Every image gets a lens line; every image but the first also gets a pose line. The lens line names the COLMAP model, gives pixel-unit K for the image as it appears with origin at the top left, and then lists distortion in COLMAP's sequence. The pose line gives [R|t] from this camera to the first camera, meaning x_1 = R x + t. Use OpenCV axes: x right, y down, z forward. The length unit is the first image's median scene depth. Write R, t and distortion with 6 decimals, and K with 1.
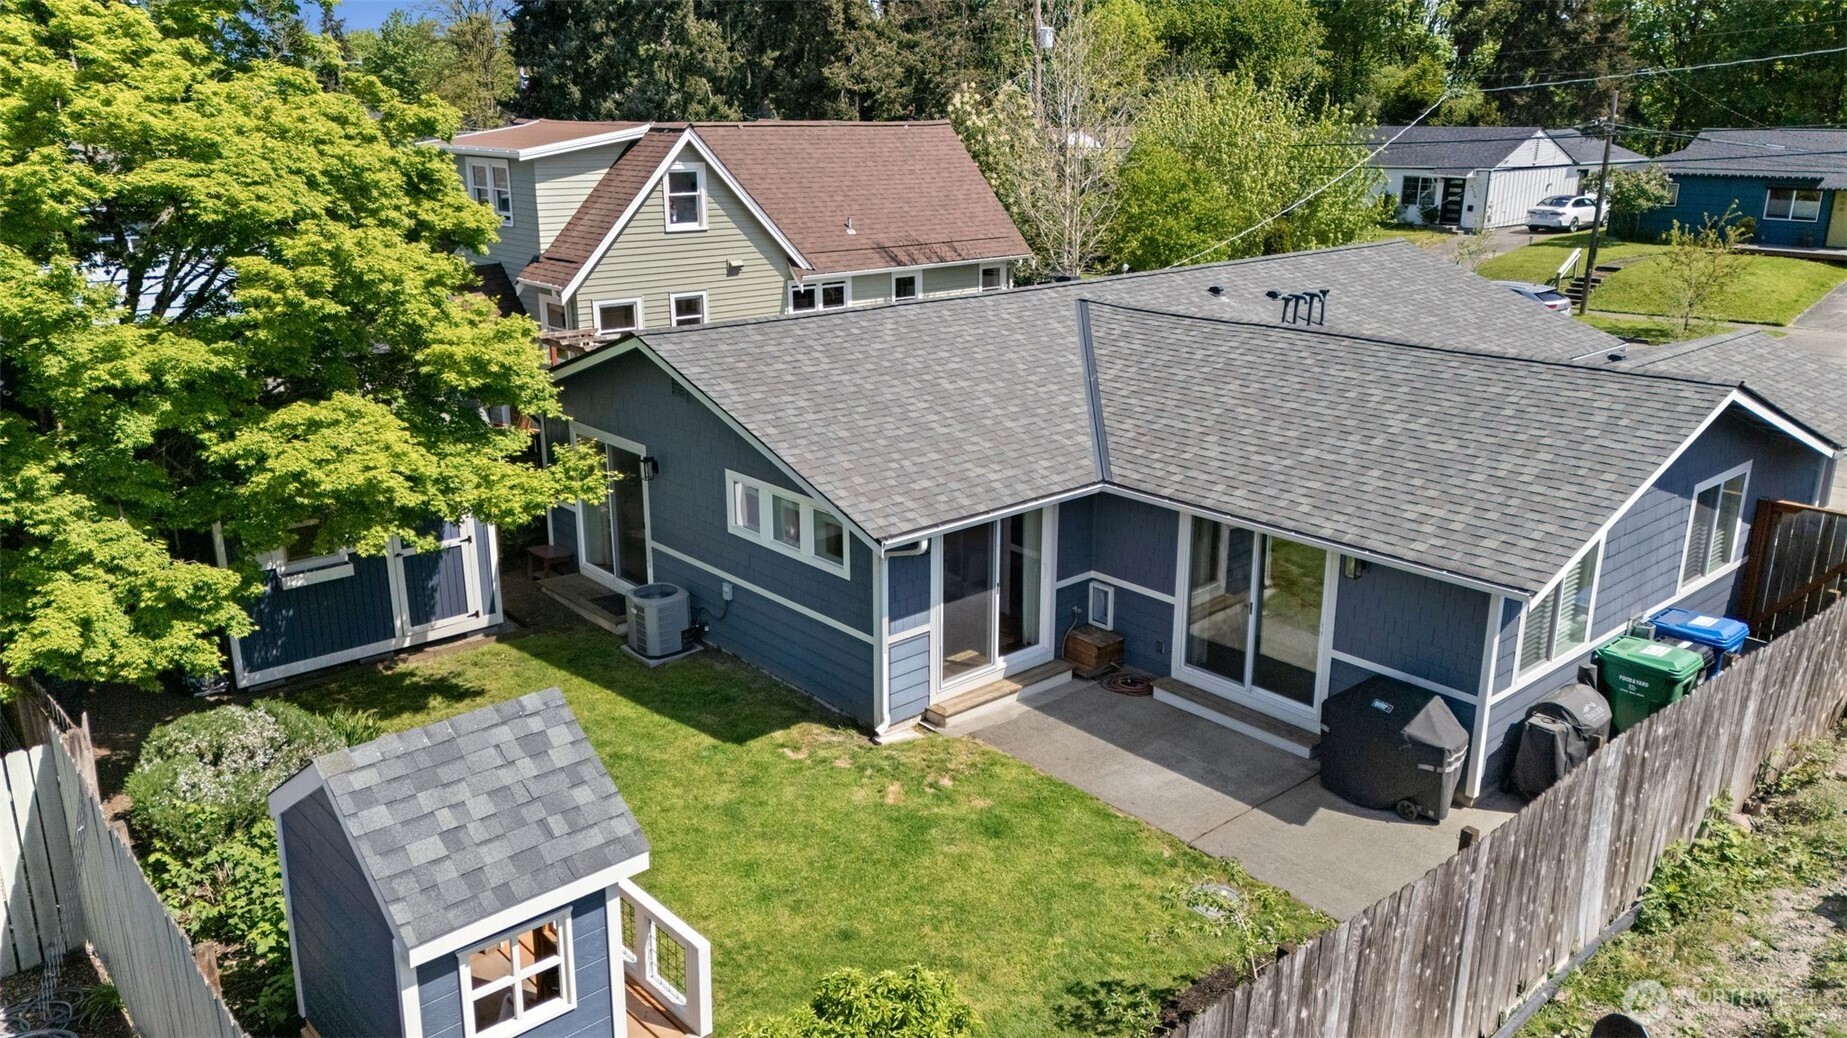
lens RADIAL K [[1396.5, 0, 923.5], [0, 1396.5, 519.0], [0, 0, 1]] dist [0.108339, -0.000538]
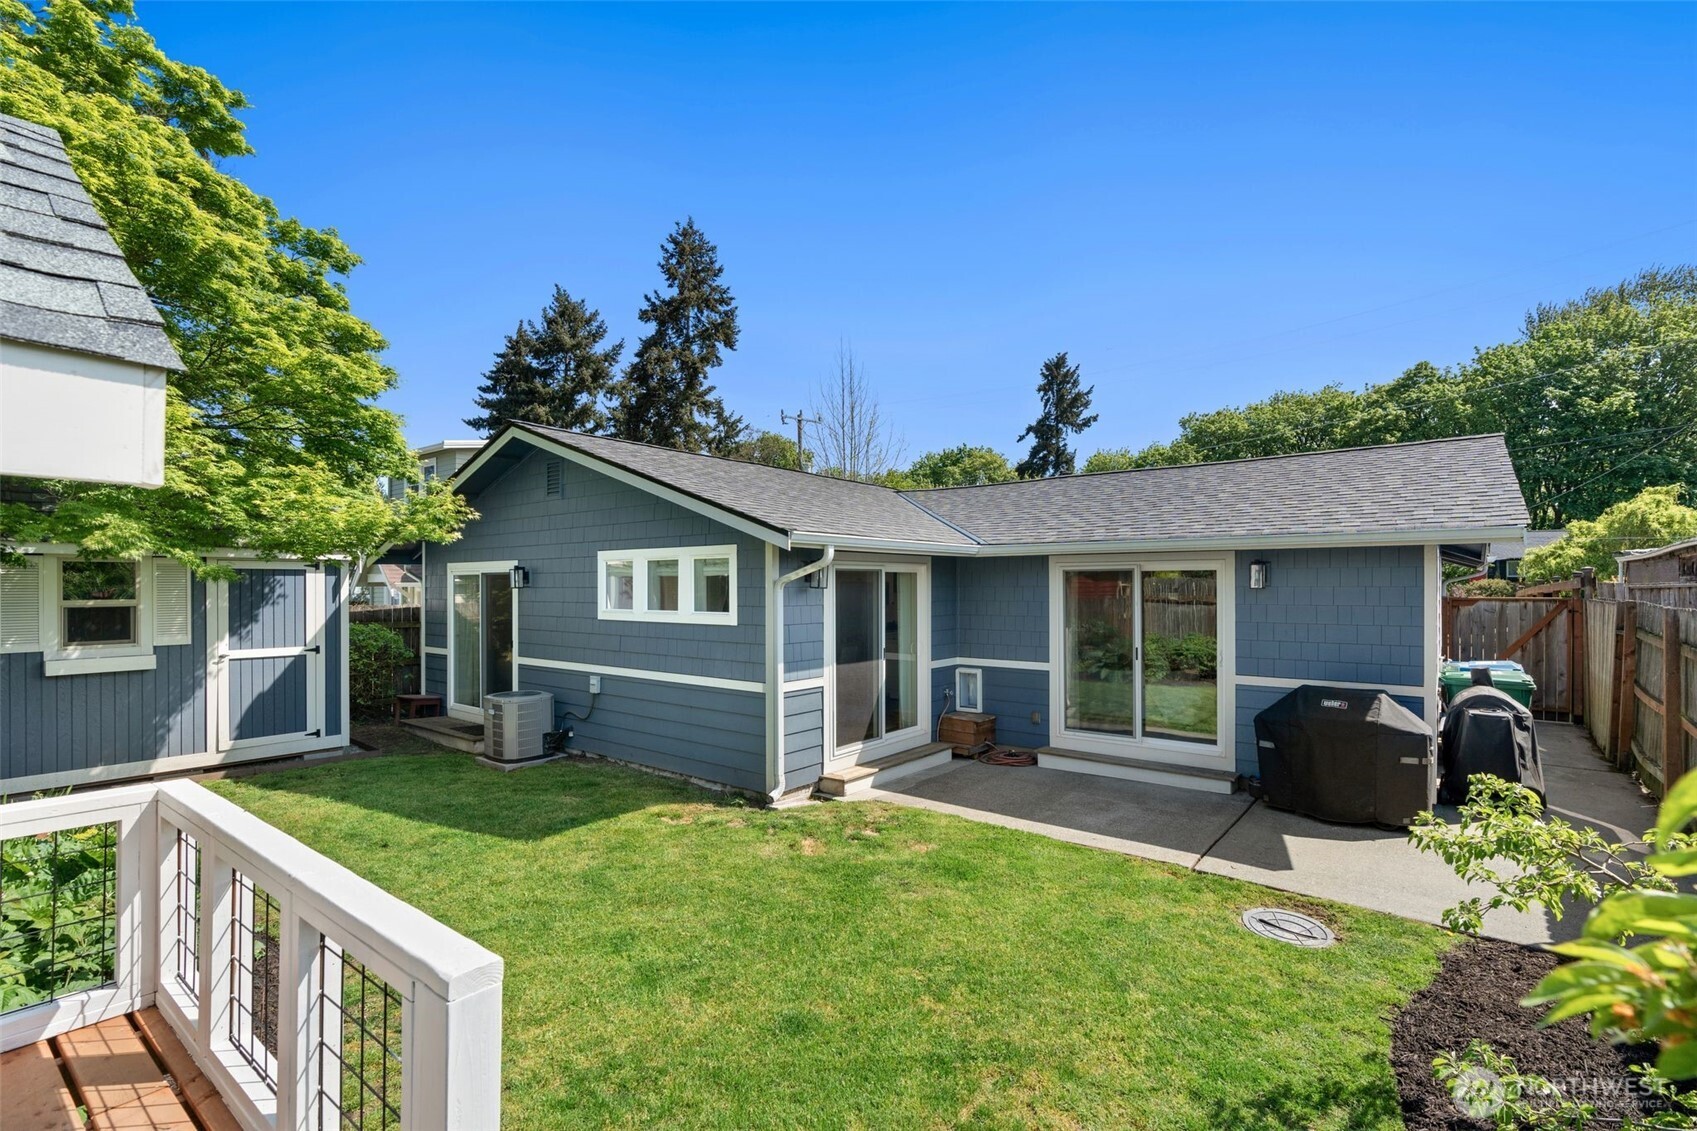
lens RADIAL K [[777.3, 0, 859.5], [0, 777.3, 585.8], [0, 0, 1]] dist [-0.002129, -0.000027]
pose [[0.982669, -0.001020, 0.185367, -0.066075], [0.055145, 0.956320, -0.287072, 0.162381], [-0.176977, 0.292319, 0.939802, 0.485150]]
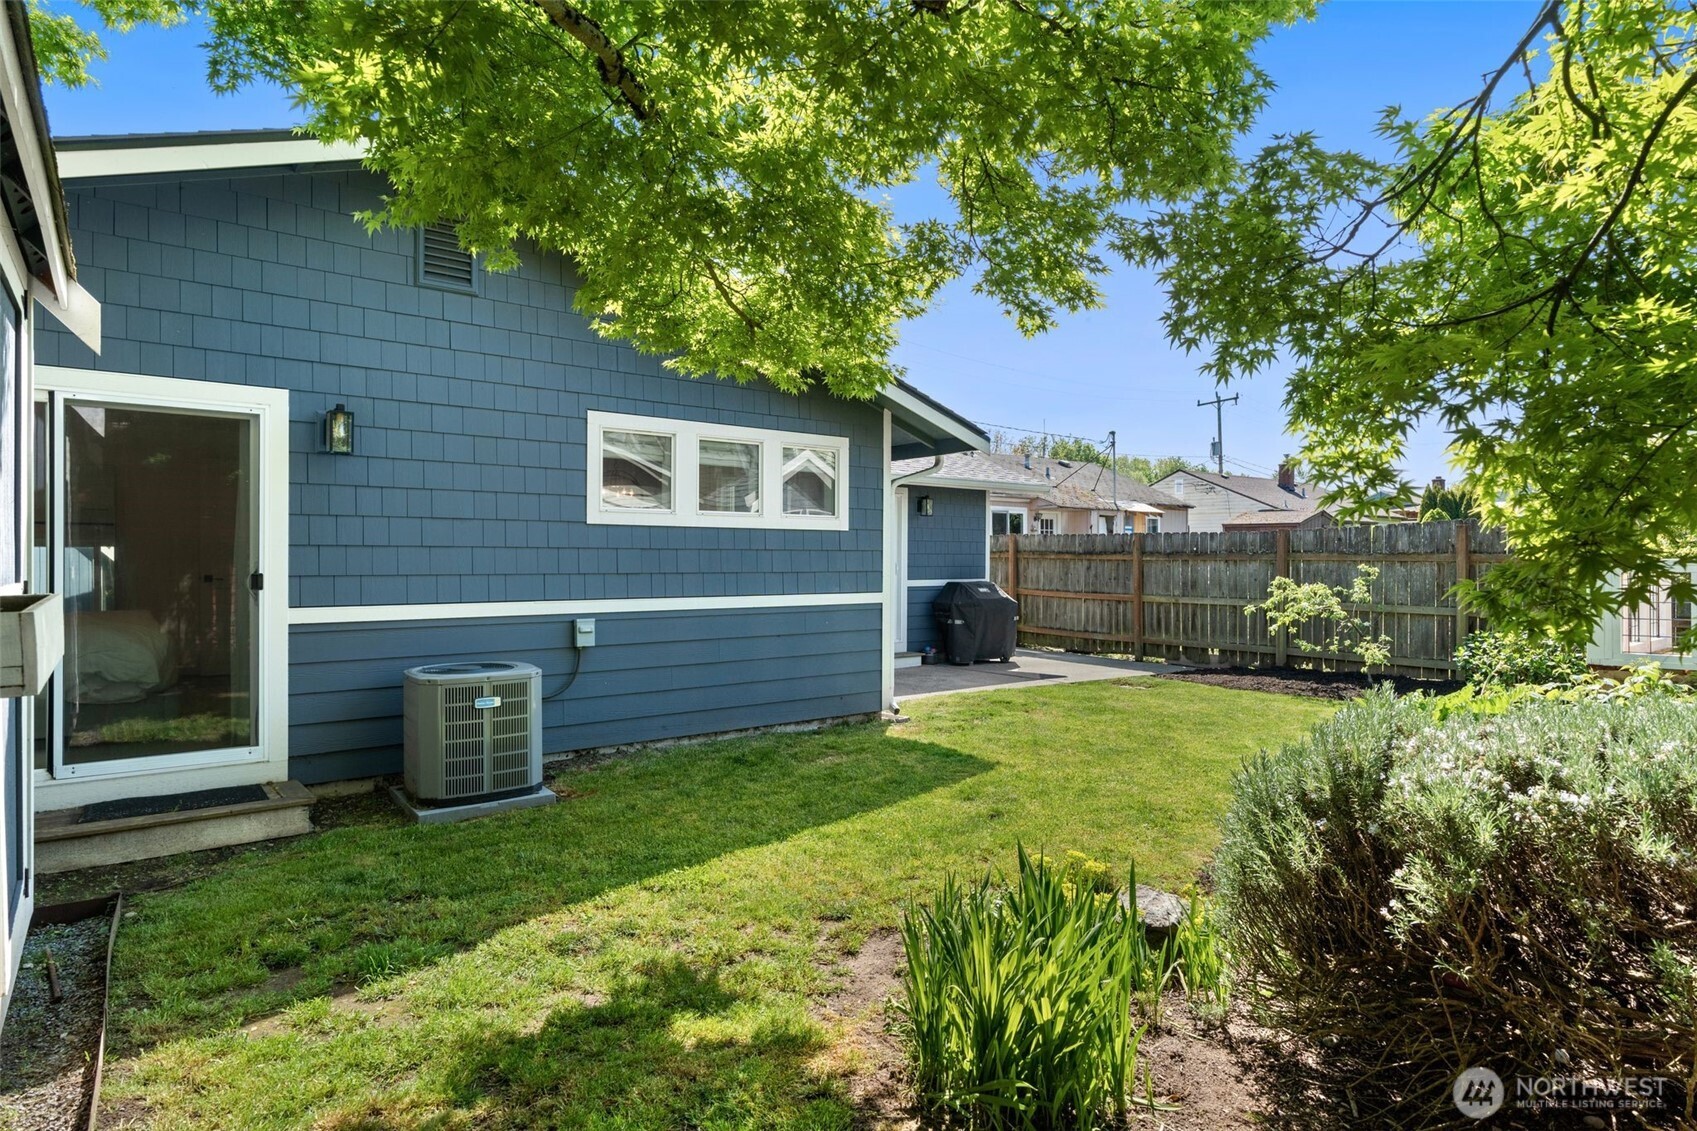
lens RADIAL K [[926.7, 0, 848.5], [0, 926.7, 565.5], [0, 0, 1]] dist [-0.000911, -0.000027]
pose [[0.061399, -0.005111, 0.998100, -0.557073], [0.294398, 0.955591, -0.013217, 0.067721], [-0.953708, 0.294650, 0.060177, 0.937014]]
